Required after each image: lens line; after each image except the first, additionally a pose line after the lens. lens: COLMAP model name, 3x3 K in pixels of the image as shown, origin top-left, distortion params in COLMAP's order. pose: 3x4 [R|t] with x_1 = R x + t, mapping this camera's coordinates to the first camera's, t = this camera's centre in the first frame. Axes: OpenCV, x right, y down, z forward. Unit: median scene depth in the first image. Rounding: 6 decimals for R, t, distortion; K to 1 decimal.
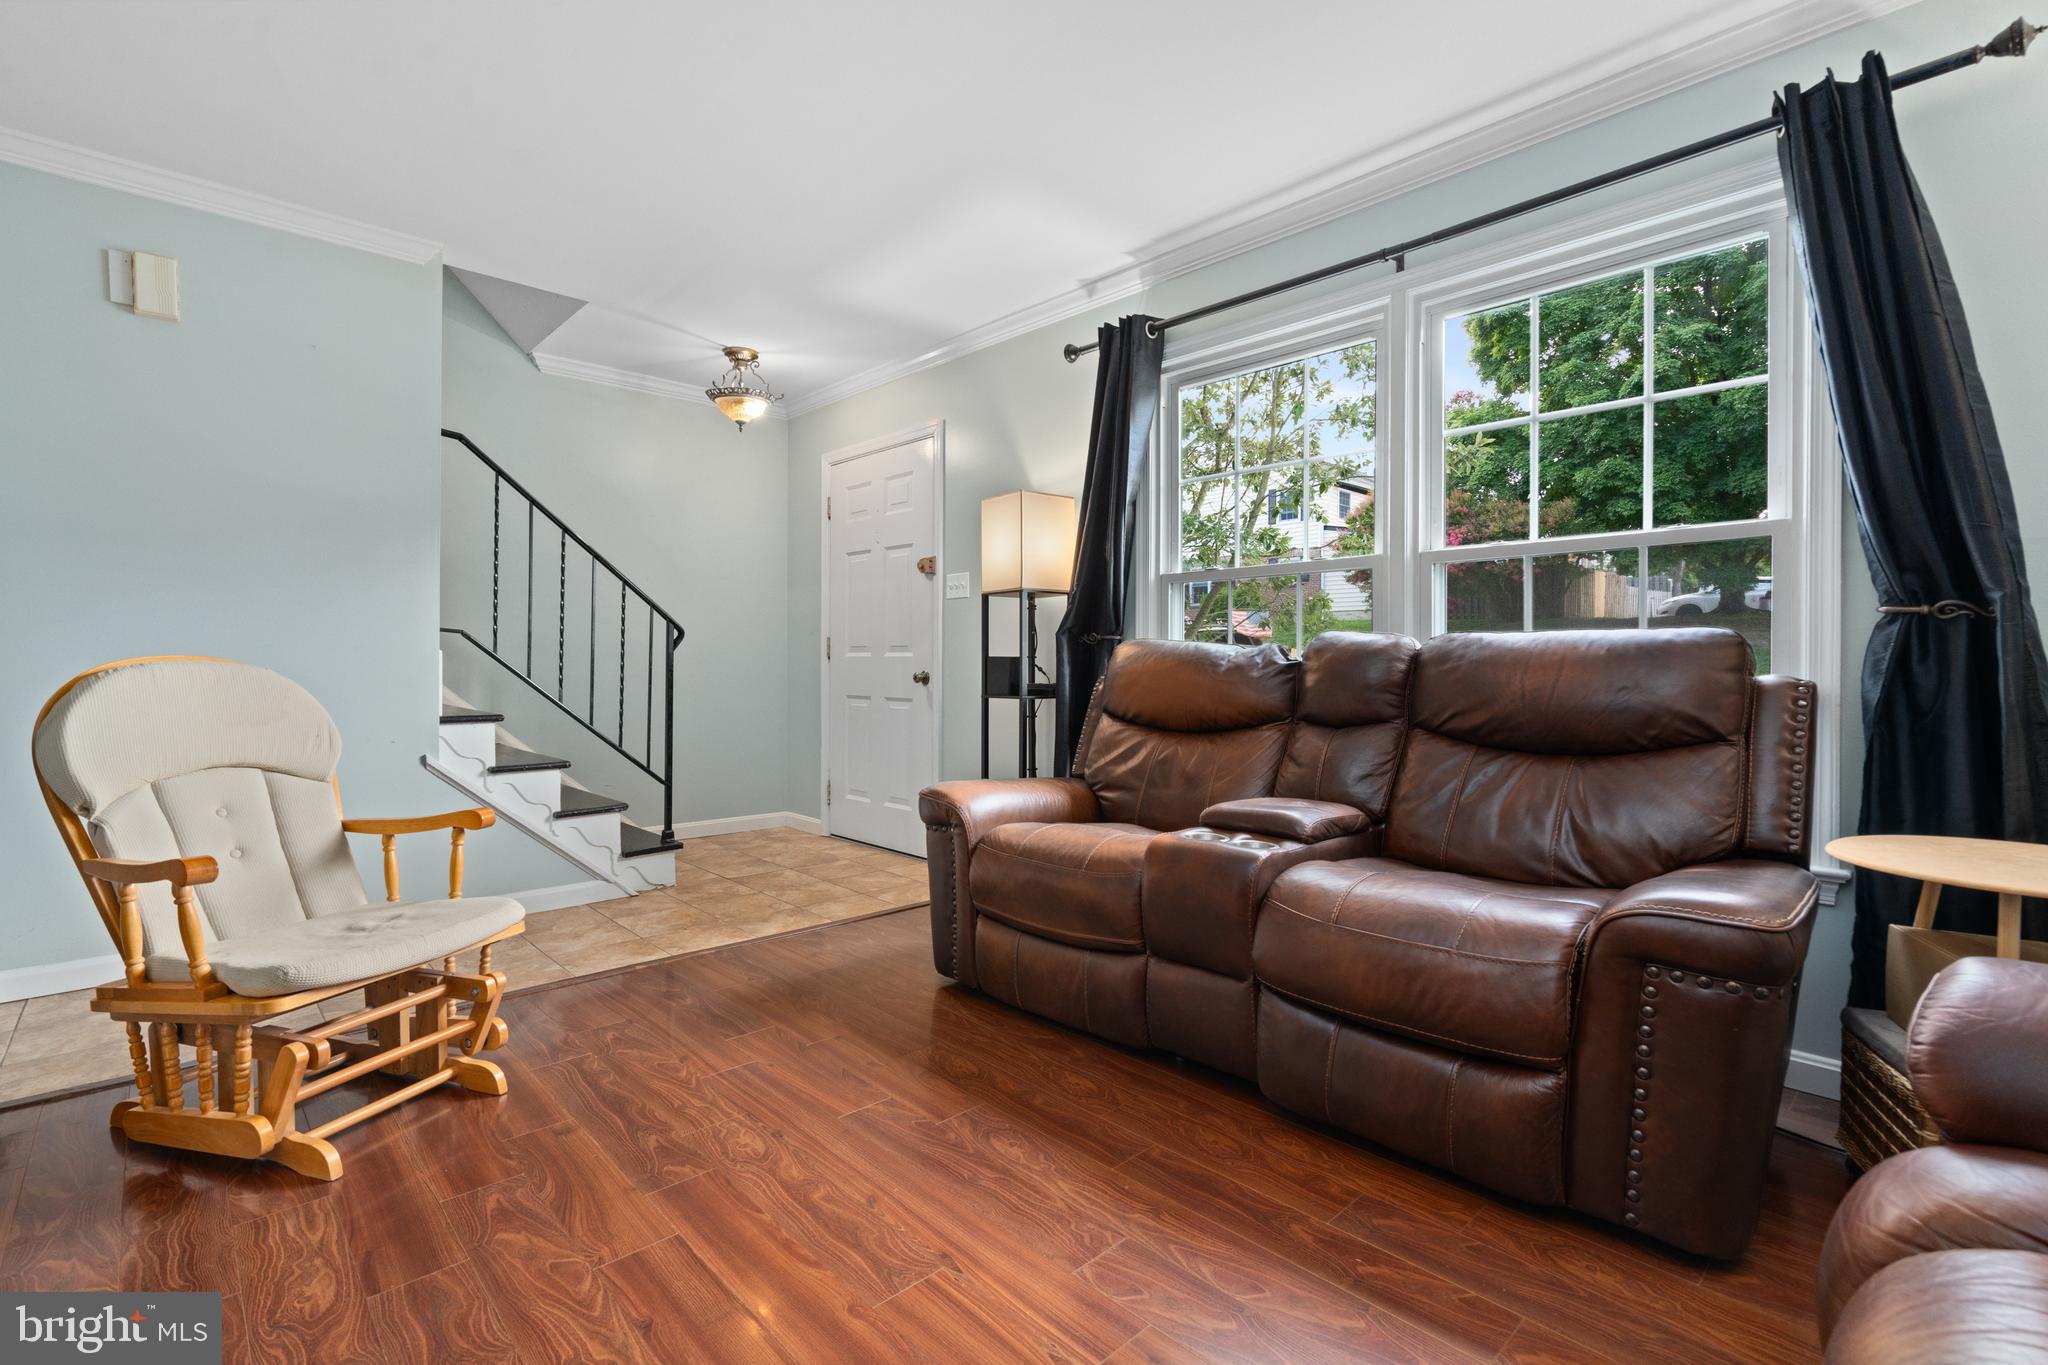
lens RADIAL K [[936.9, 0, 1024.3], [0, 936.9, 669.5], [0, 0, 1]] dist [-0.003272, 0.000332]
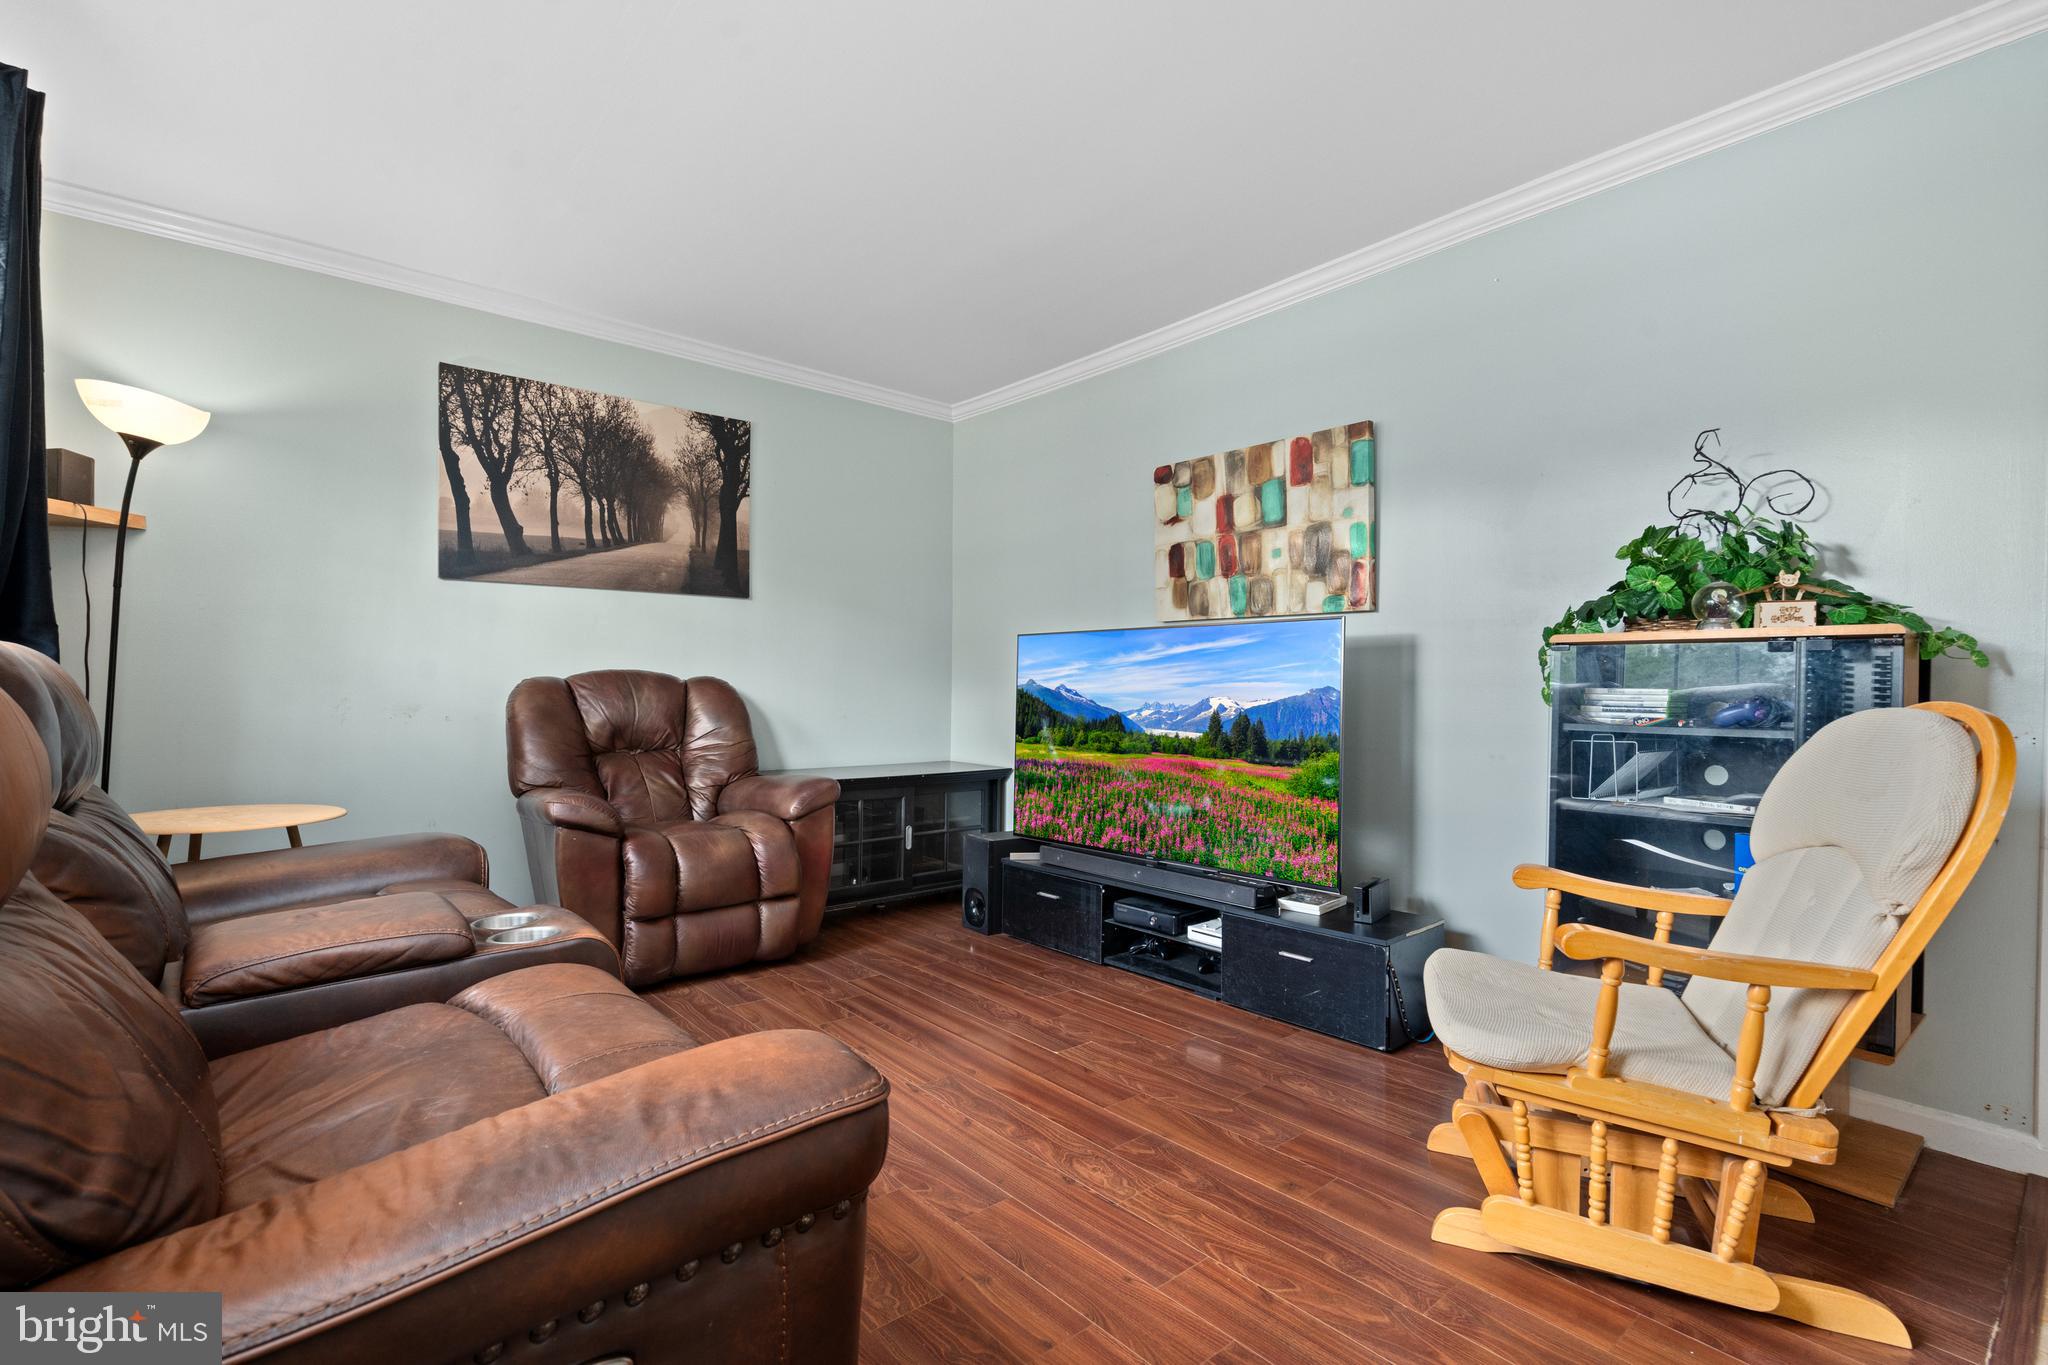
lens RADIAL K [[896.1, 0, 1024.0], [0, 896.1, 682.5], [0, 0, 1]] dist [0.000222, 0.000130]
pose [[-0.999065, -0.008727, 0.042348, -0.141663], [-0.008554, 0.999954, 0.004252, -0.016904], [-0.042383, 0.003886, -0.999094, 1.094051]]
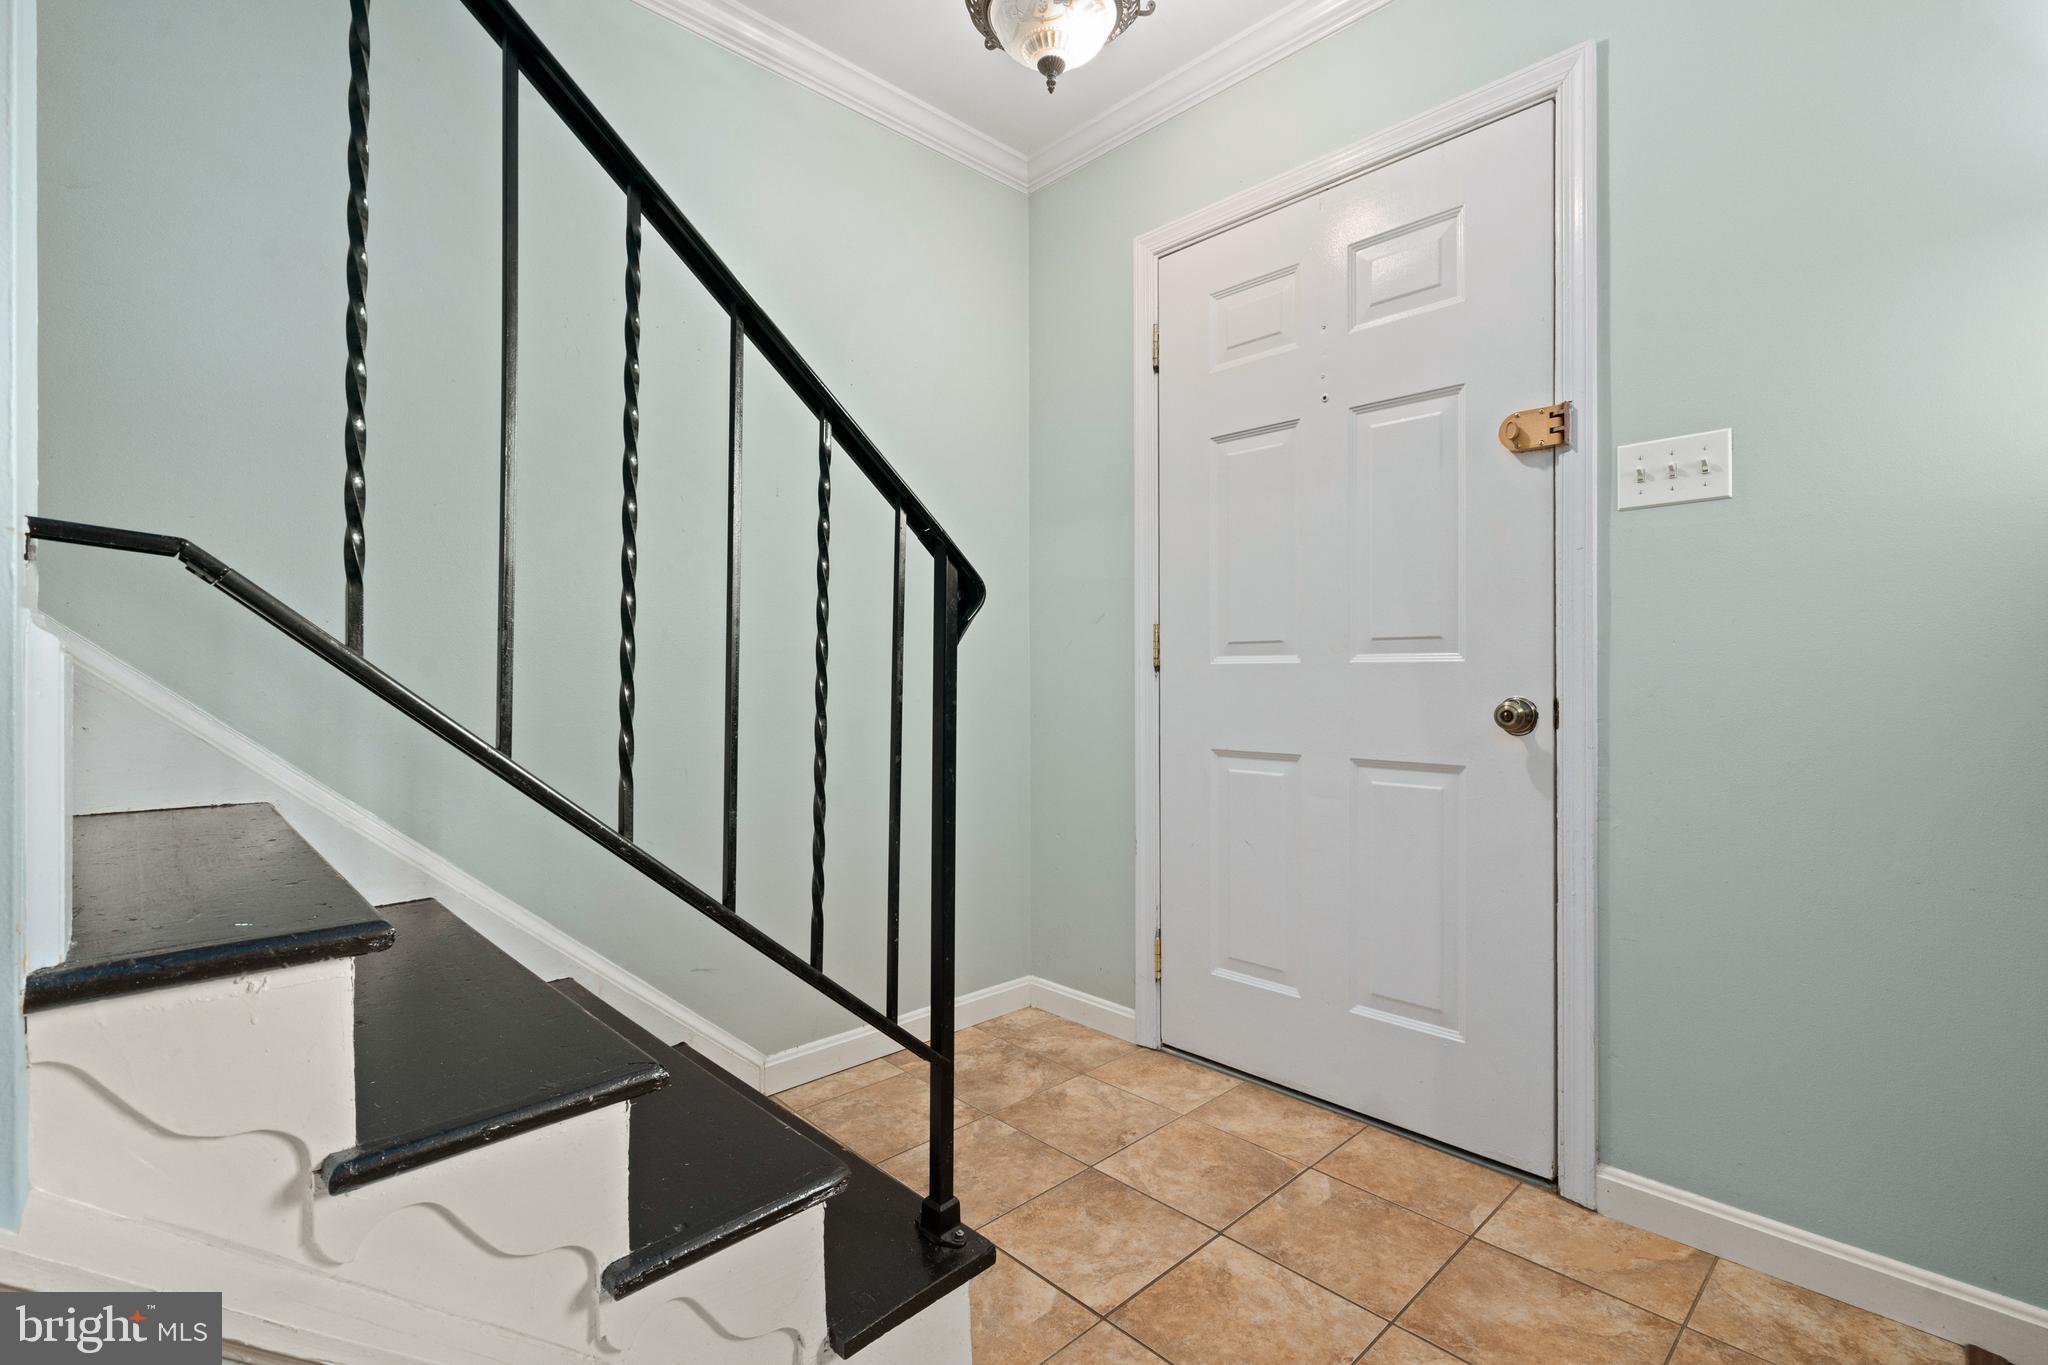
lens RADIAL K [[936.9, 0, 1024.3], [0, 936.9, 669.5], [0, 0, 1]] dist [-0.003272, 0.000332]
pose [[0.999919, -0.004140, 0.012075, -0.418293], [0.004253, 0.999947, -0.009331, -0.010627], [-0.012036, 0.009381, 0.999884, 0.794931]]
